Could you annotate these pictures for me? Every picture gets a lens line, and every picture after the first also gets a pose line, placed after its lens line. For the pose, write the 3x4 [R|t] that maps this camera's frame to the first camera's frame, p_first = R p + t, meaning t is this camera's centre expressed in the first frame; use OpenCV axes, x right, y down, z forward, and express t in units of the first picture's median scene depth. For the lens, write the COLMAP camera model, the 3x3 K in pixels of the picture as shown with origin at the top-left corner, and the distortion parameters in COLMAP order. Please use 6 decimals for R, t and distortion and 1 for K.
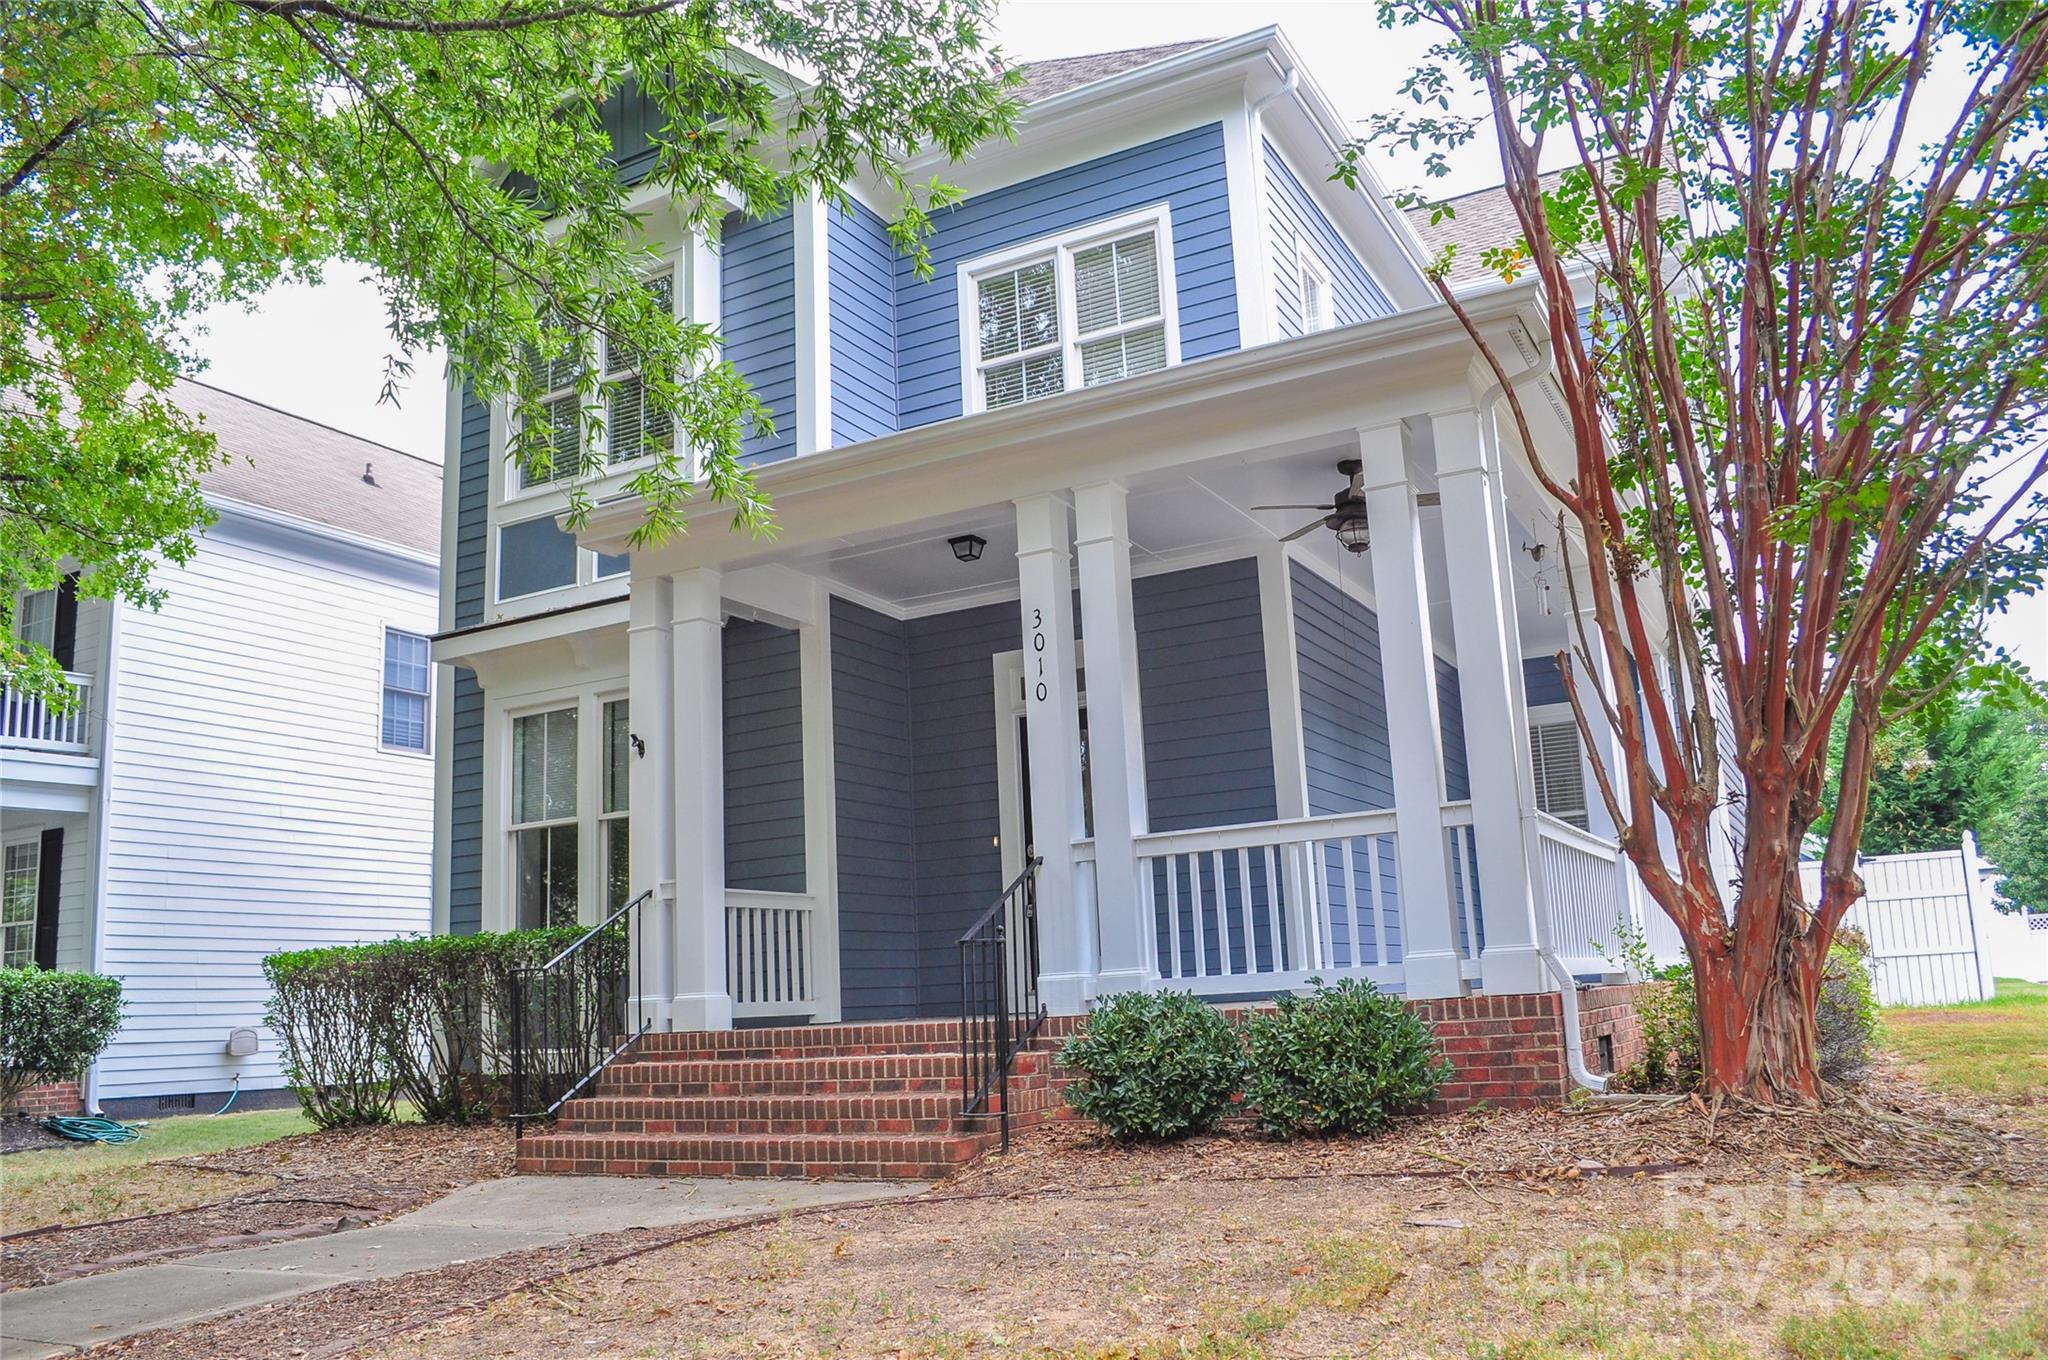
lens RADIAL K [[1616.0, 0, 1018.1], [0, 1616.0, 683.1], [0, 0, 1]] dist [0.017700, 0.005817]
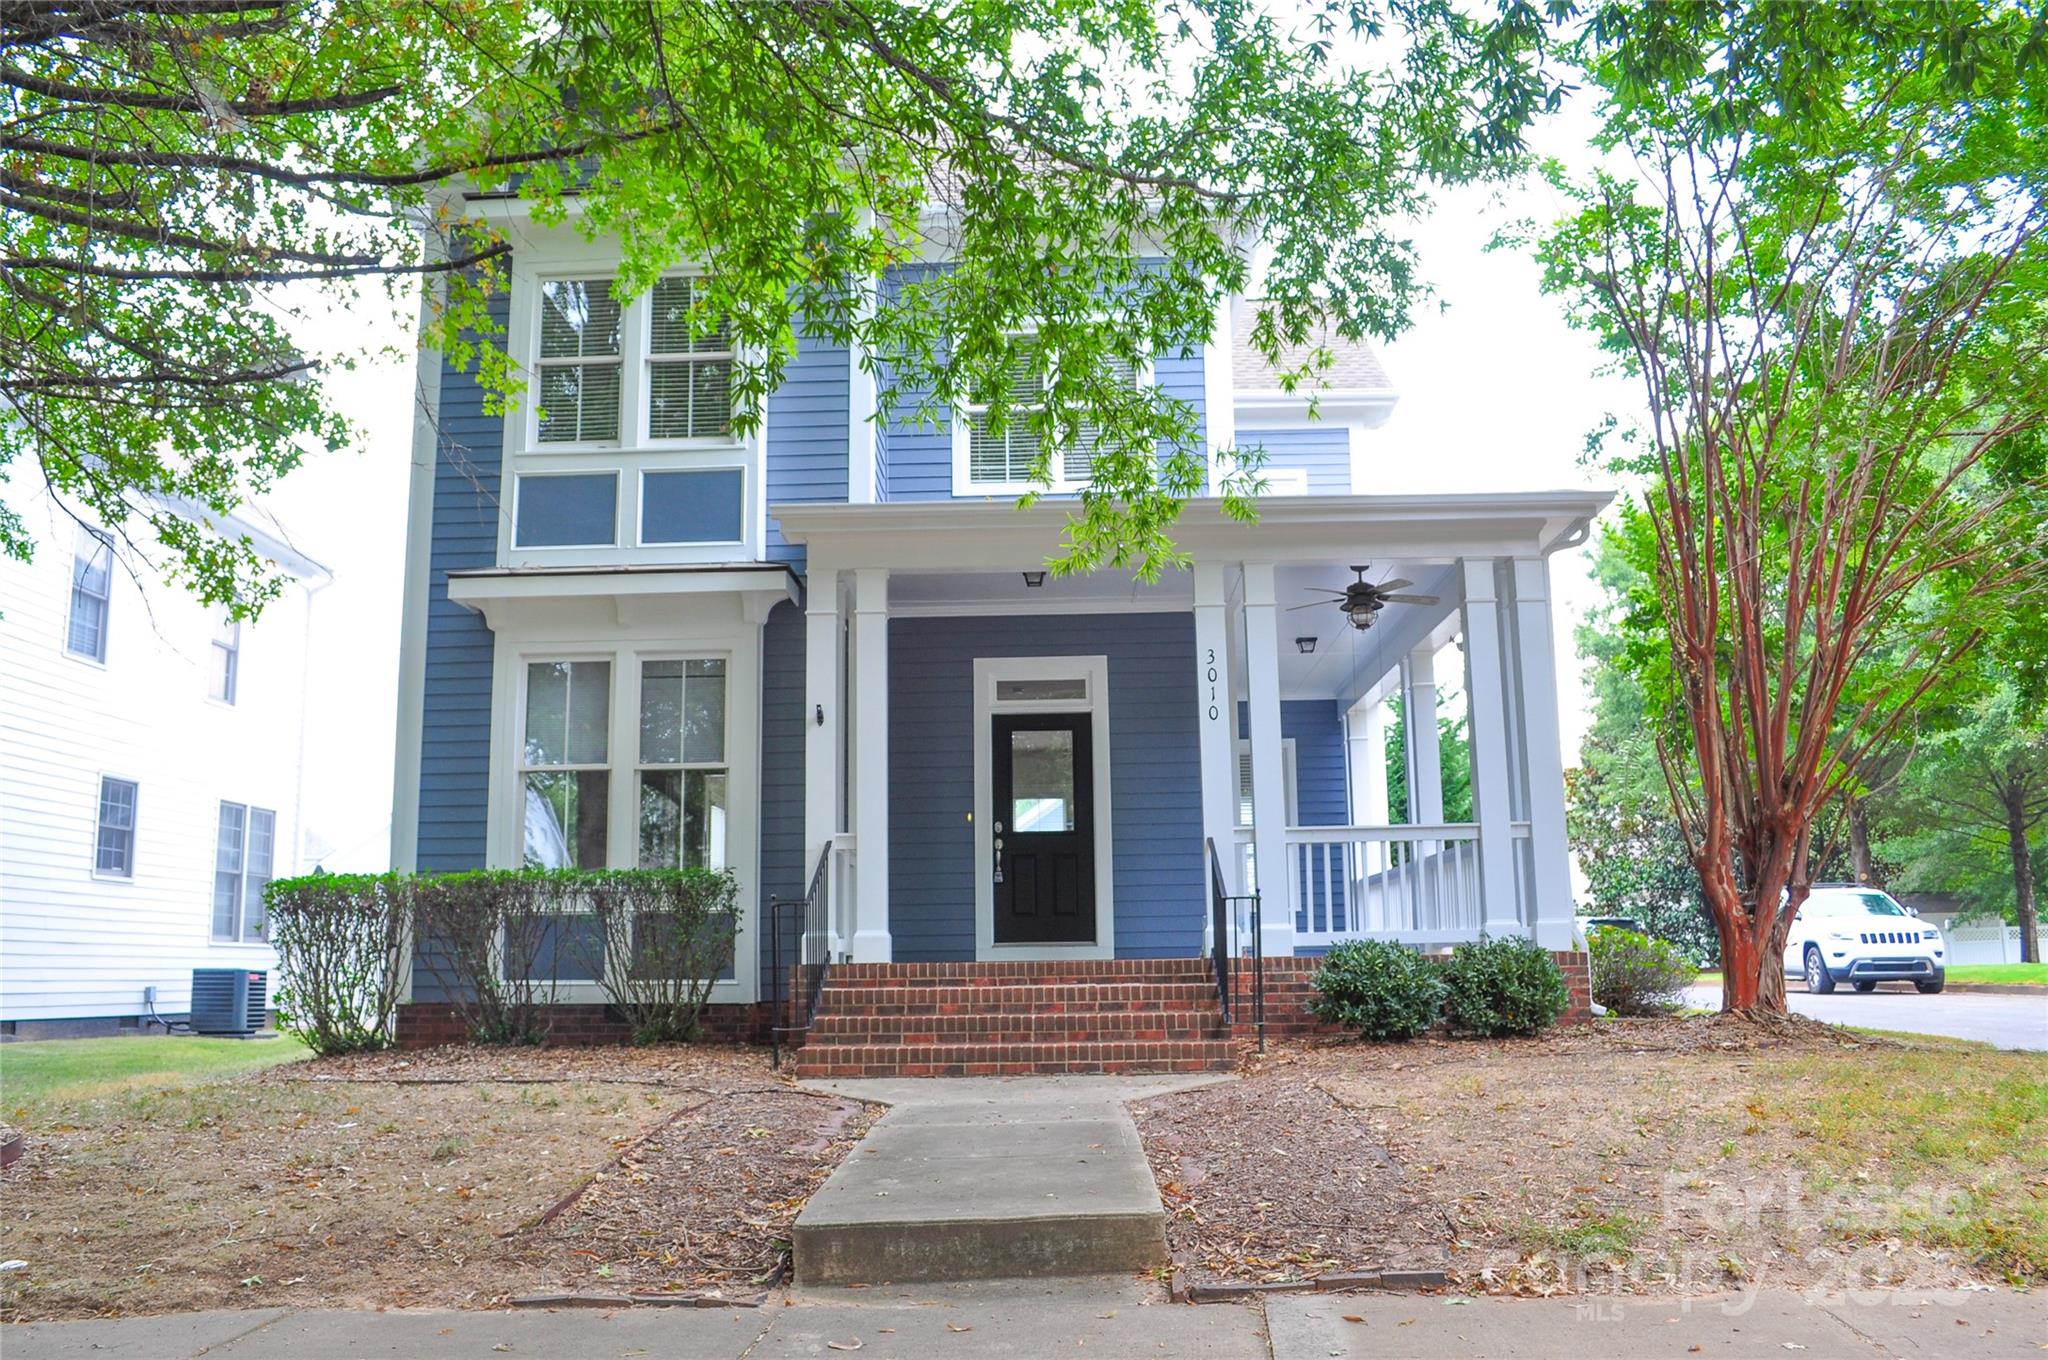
lens RADIAL K [[1616.0, 0, 1033.7], [0, 1616.0, 685.2], [0, 0, 1]] dist [0.017700, 0.005817]
pose [[0.880689, 0.110359, 0.460661, -0.662433], [-0.115543, 0.993156, -0.017034, 0.021094], [-0.459388, -0.038225, 0.887413, -0.090530]]
